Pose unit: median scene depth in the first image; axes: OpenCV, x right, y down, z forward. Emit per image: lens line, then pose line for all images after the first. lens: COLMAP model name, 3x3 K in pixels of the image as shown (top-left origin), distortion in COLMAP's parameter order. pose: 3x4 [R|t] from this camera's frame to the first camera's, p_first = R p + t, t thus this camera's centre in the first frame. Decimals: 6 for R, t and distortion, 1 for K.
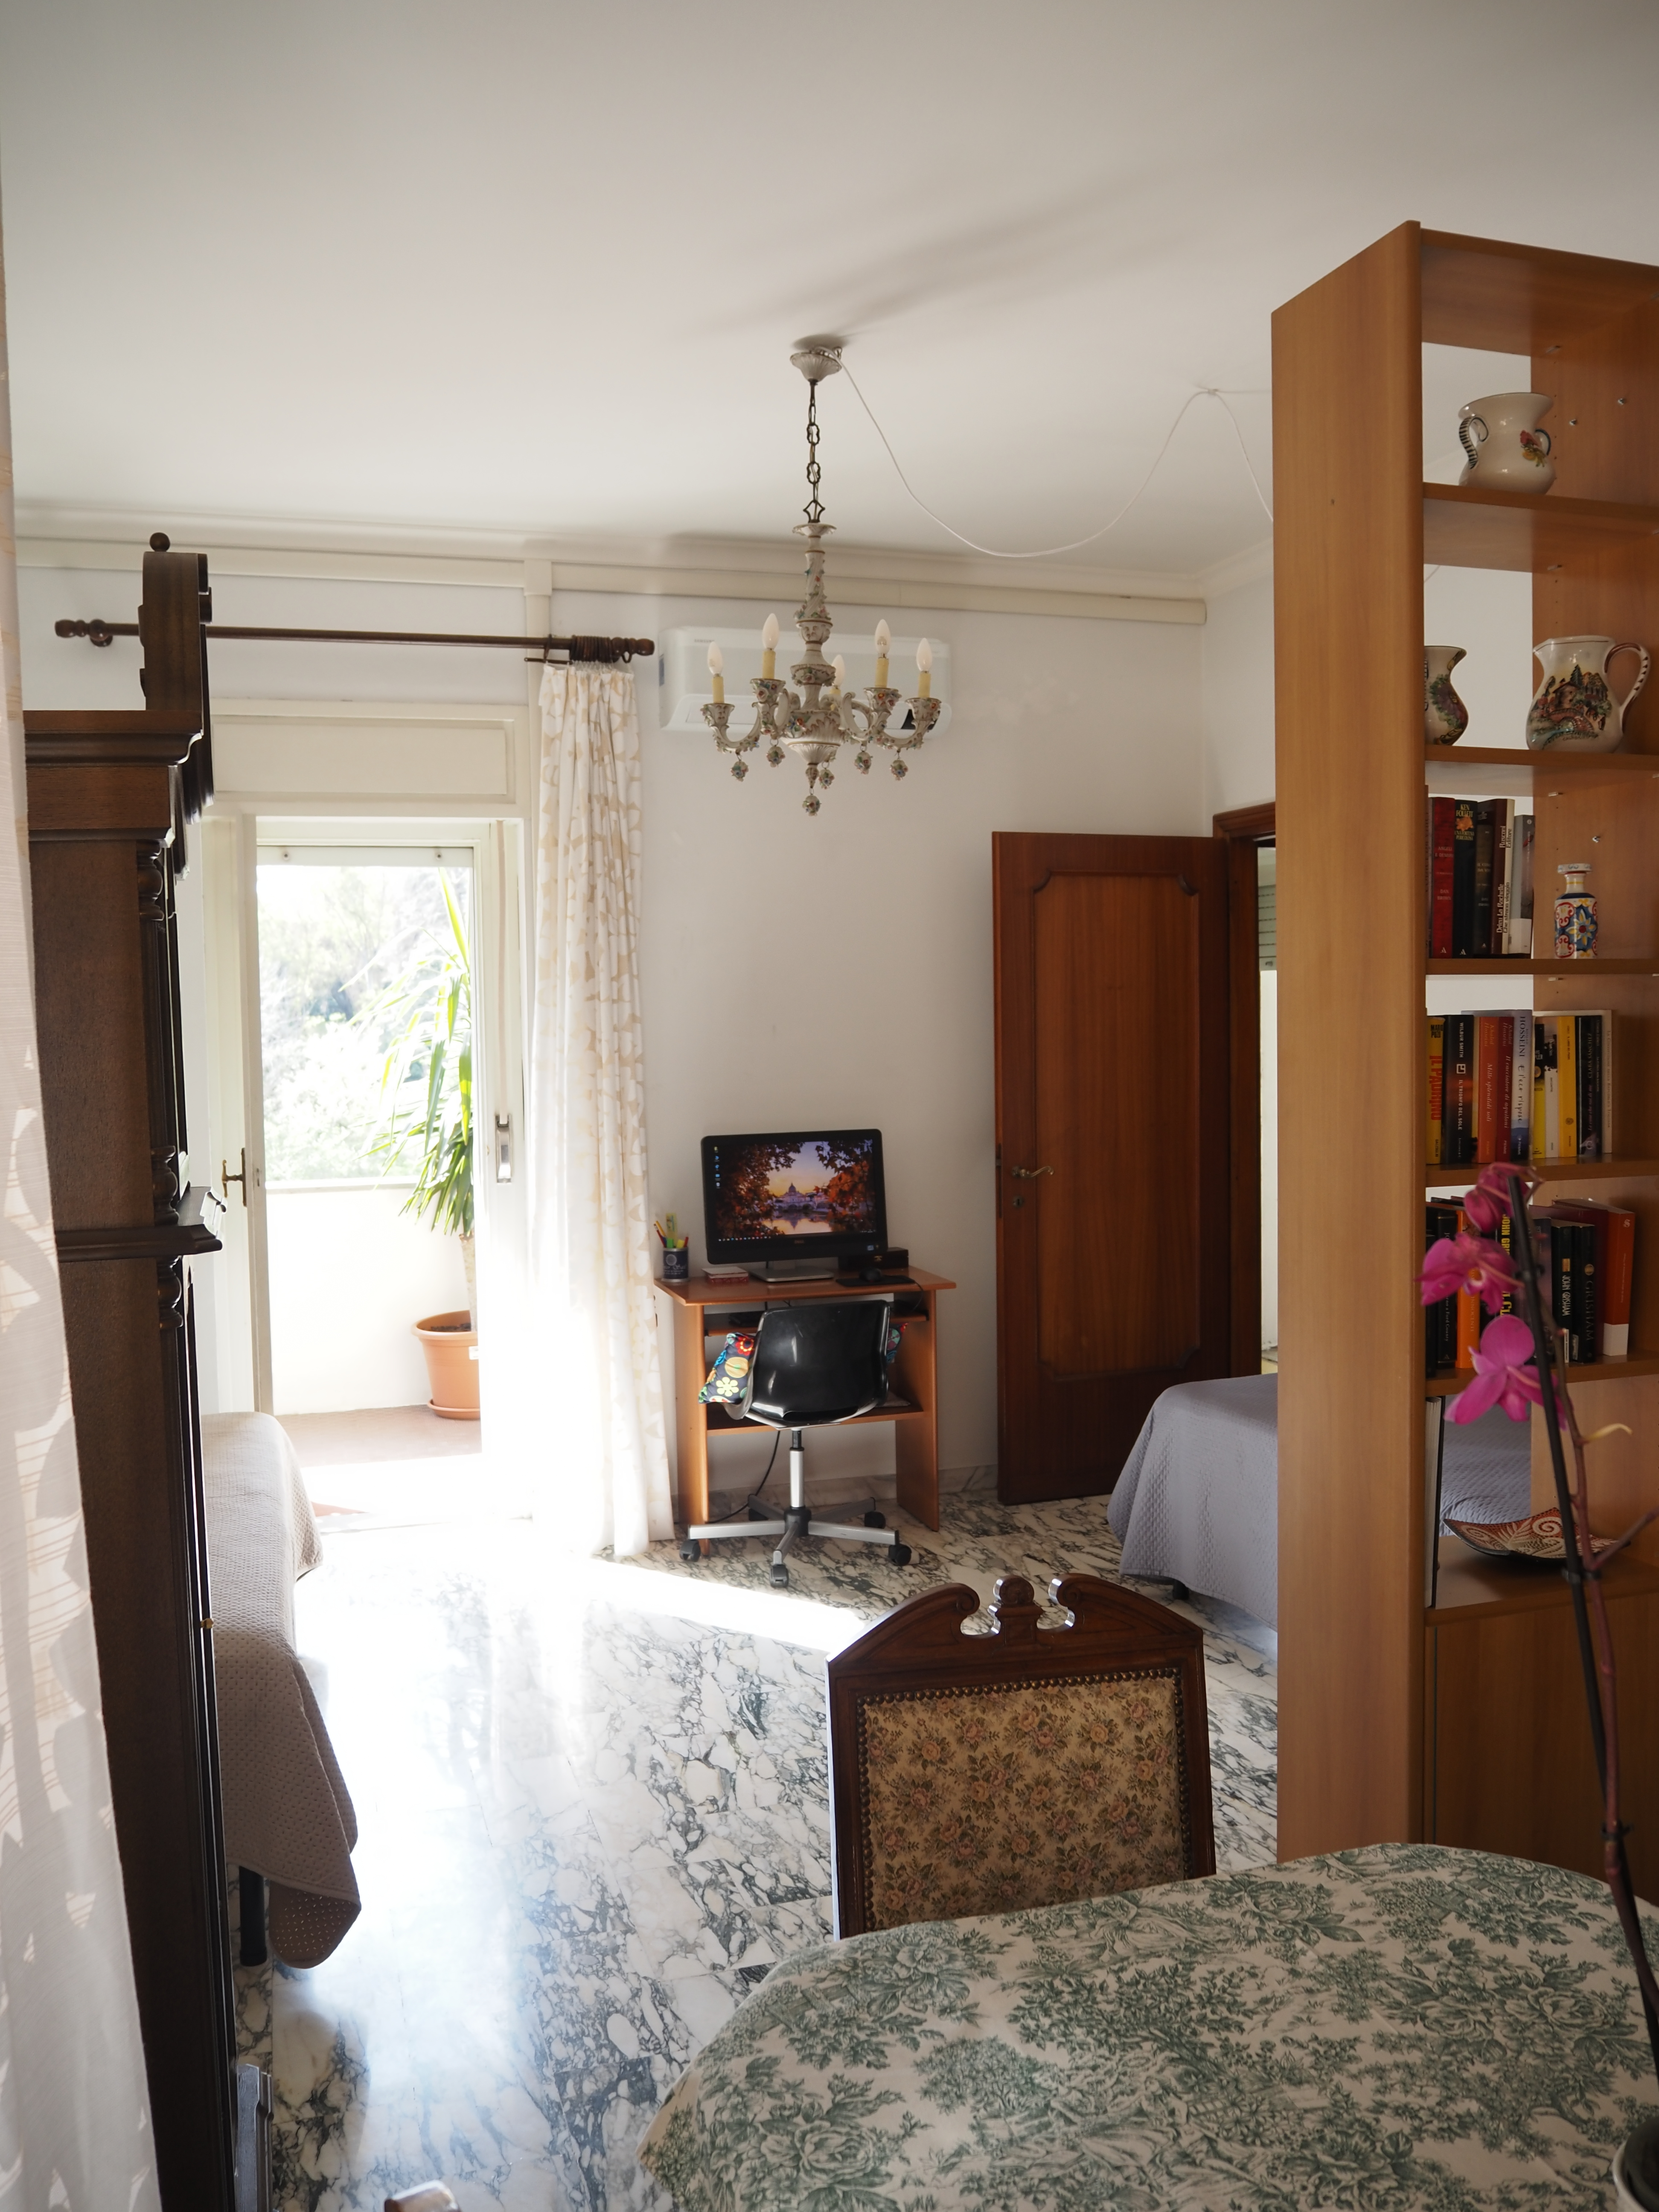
lens RADIAL K [[1865.9, 0, 826.5], [0, 1865.9, 1091.3], [0, 0, 1]] dist [-0.047880, 0.024999]
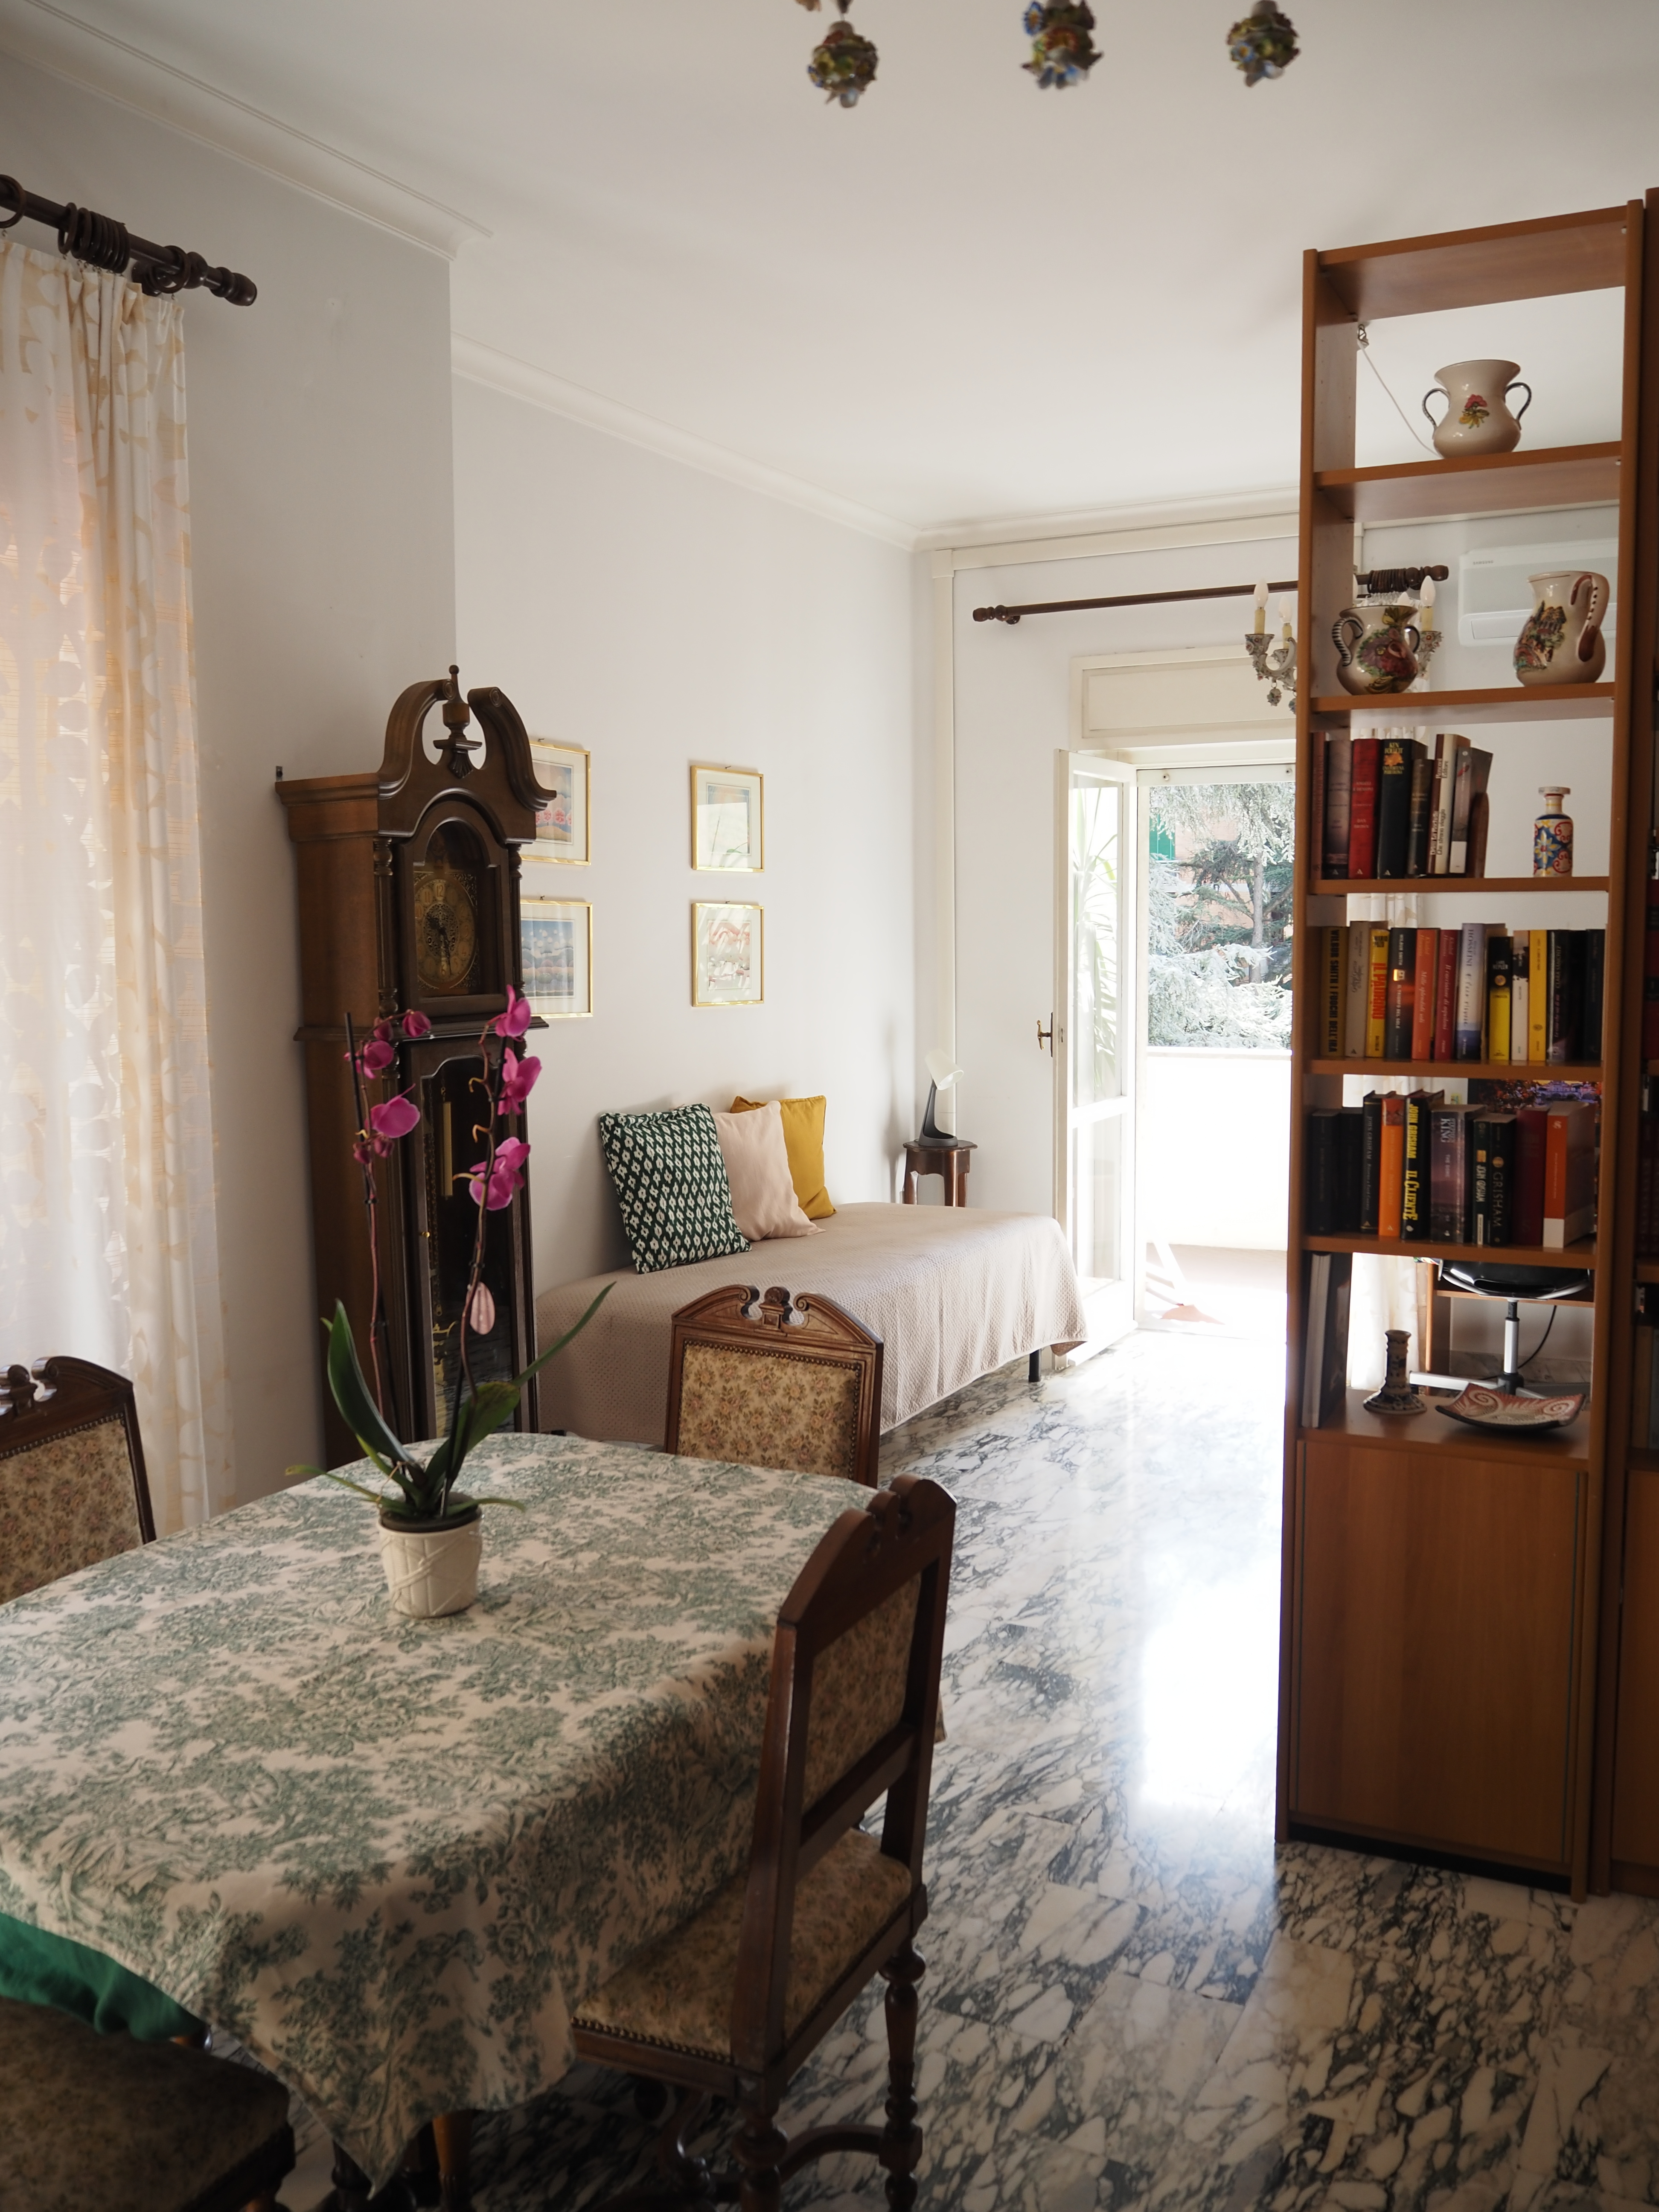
lens RADIAL K [[1865.9, 0, 826.5], [0, 1865.9, 1091.3], [0, 0, 1]] dist [-0.047880, 0.024999]
pose [[0.706620, 0.074967, -0.703610, 0.897896], [-0.028926, 0.996601, 0.077134, -0.018820], [0.707001, -0.034152, 0.706387, -0.055654]]
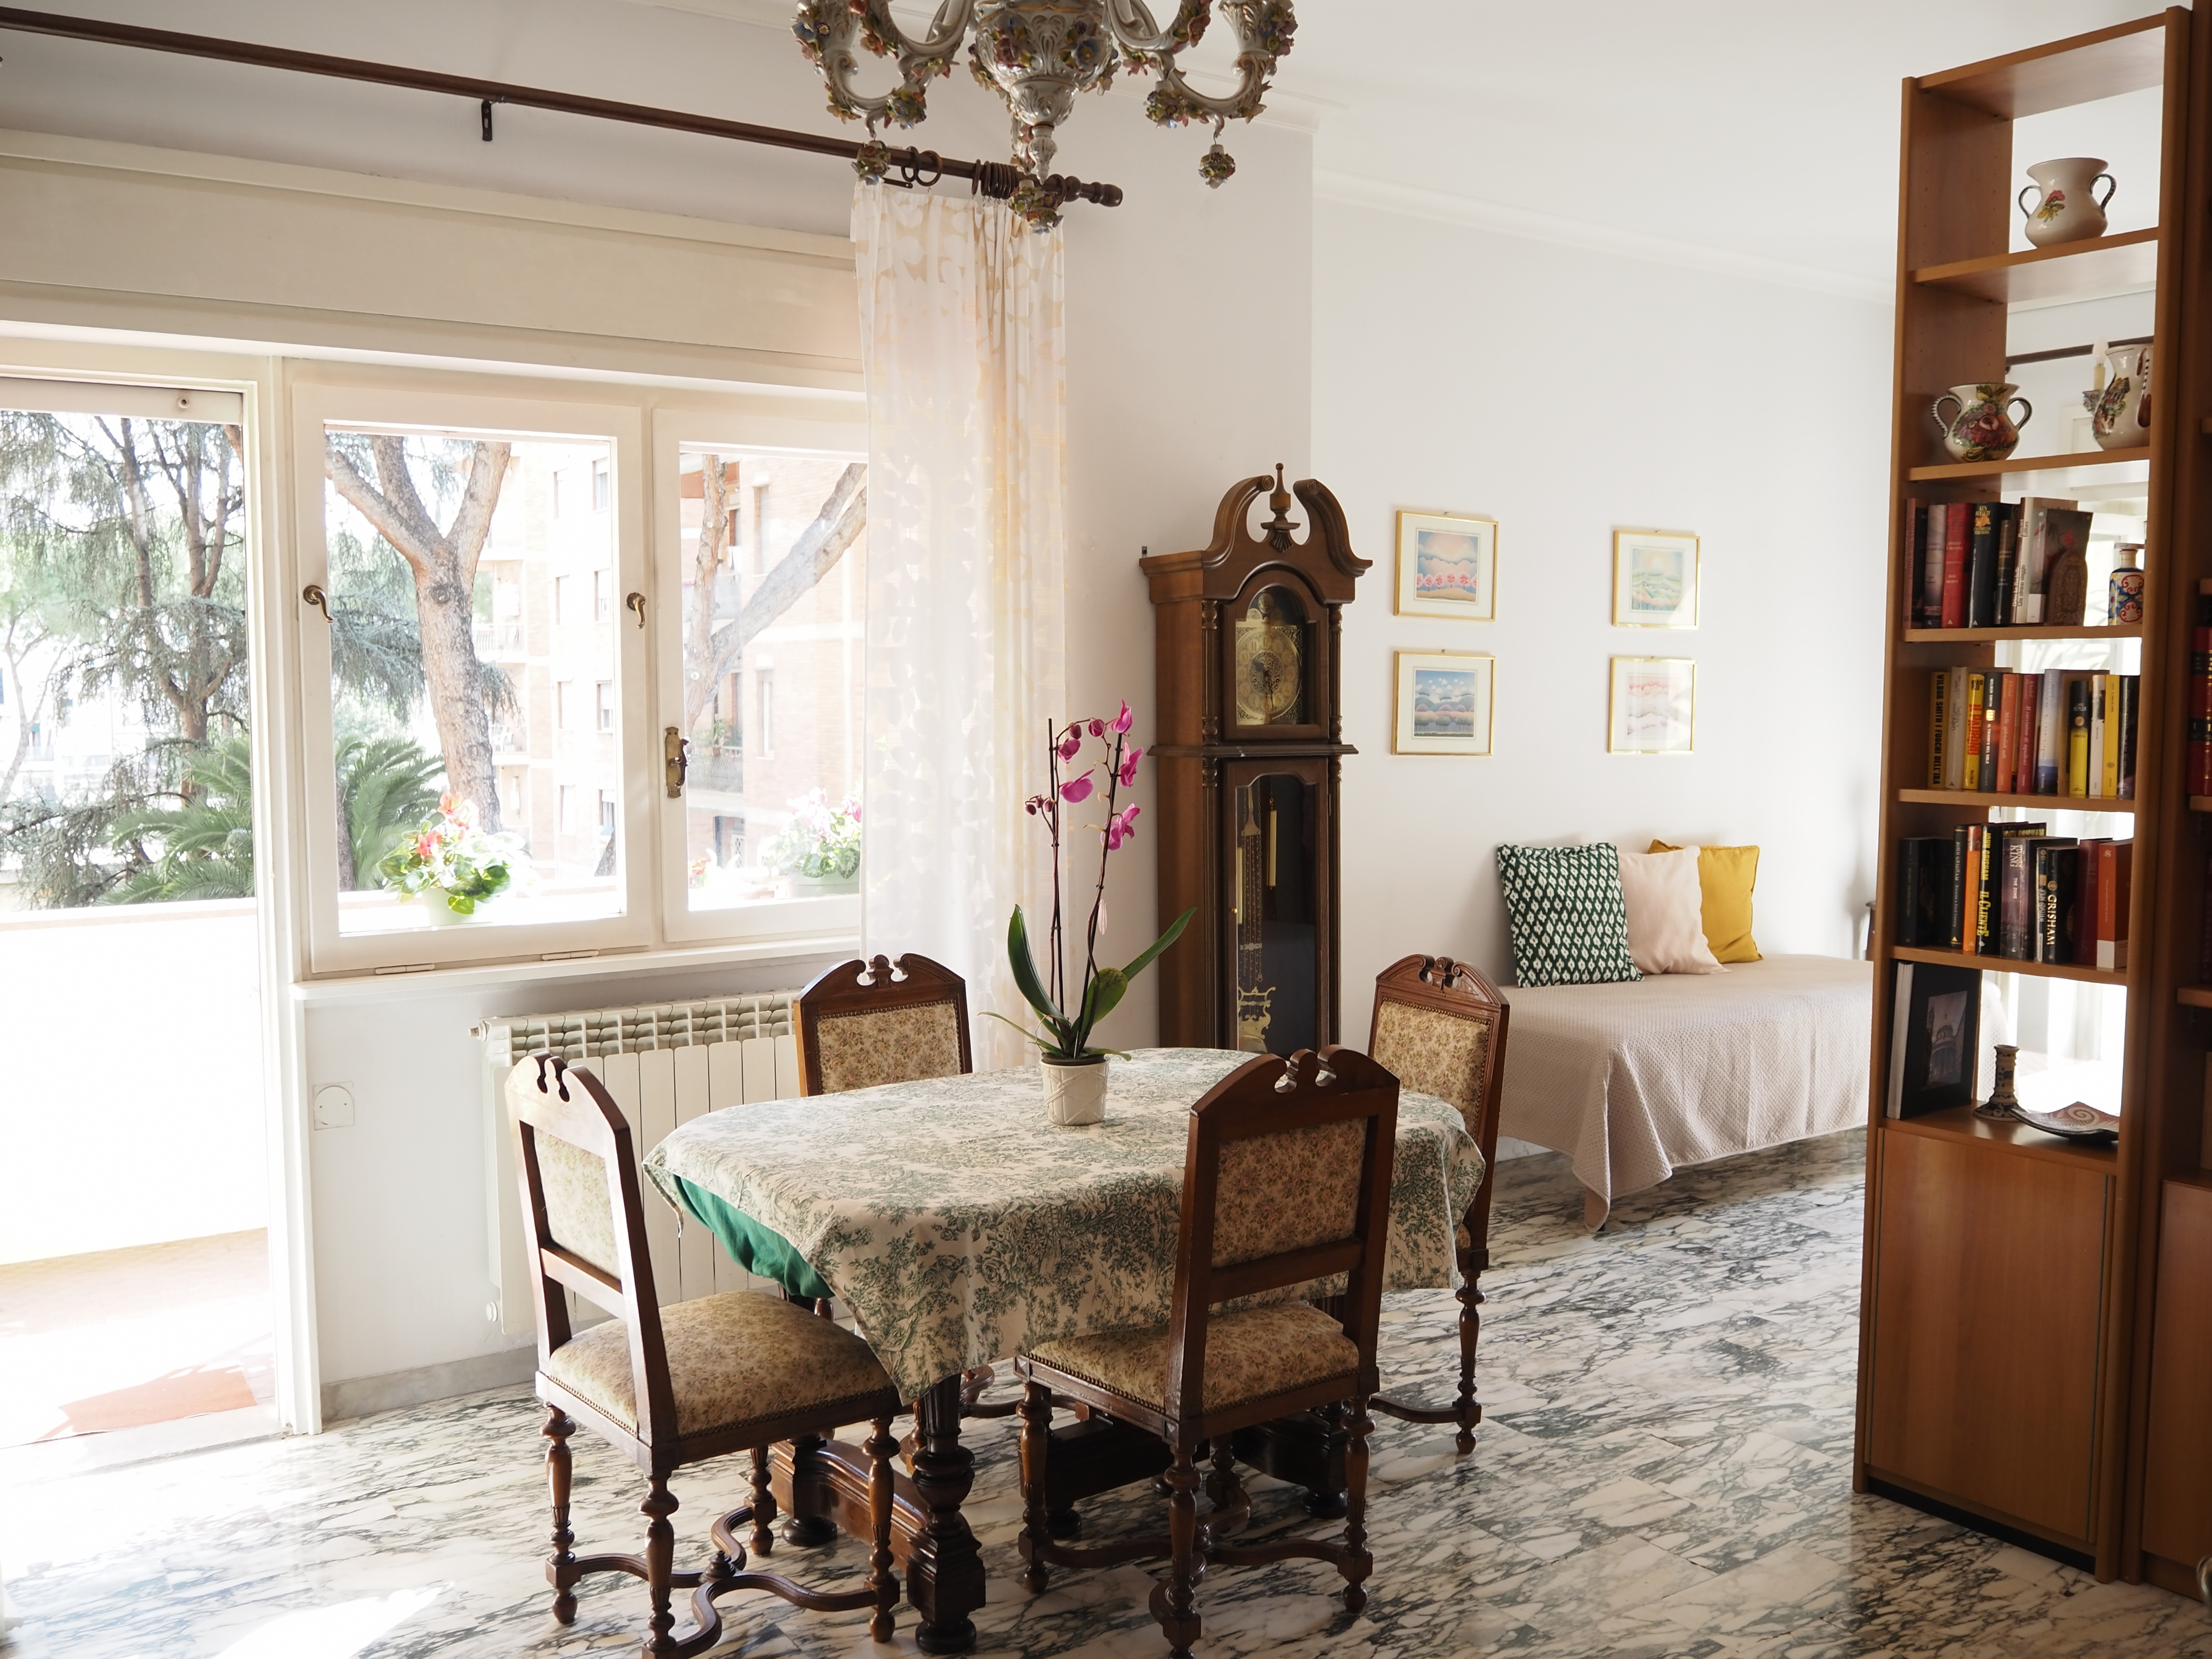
lens RADIAL K [[2019.3, 0, 1106.0], [0, 2019.3, 829.5], [0, 0, 1]] dist [-0.021563, 0.018246]
pose [[0.287892, 0.083352, -0.954029, 1.474620], [-0.041750, 0.996350, 0.074451, -0.011334], [0.956752, 0.018397, 0.290321, 0.030301]]
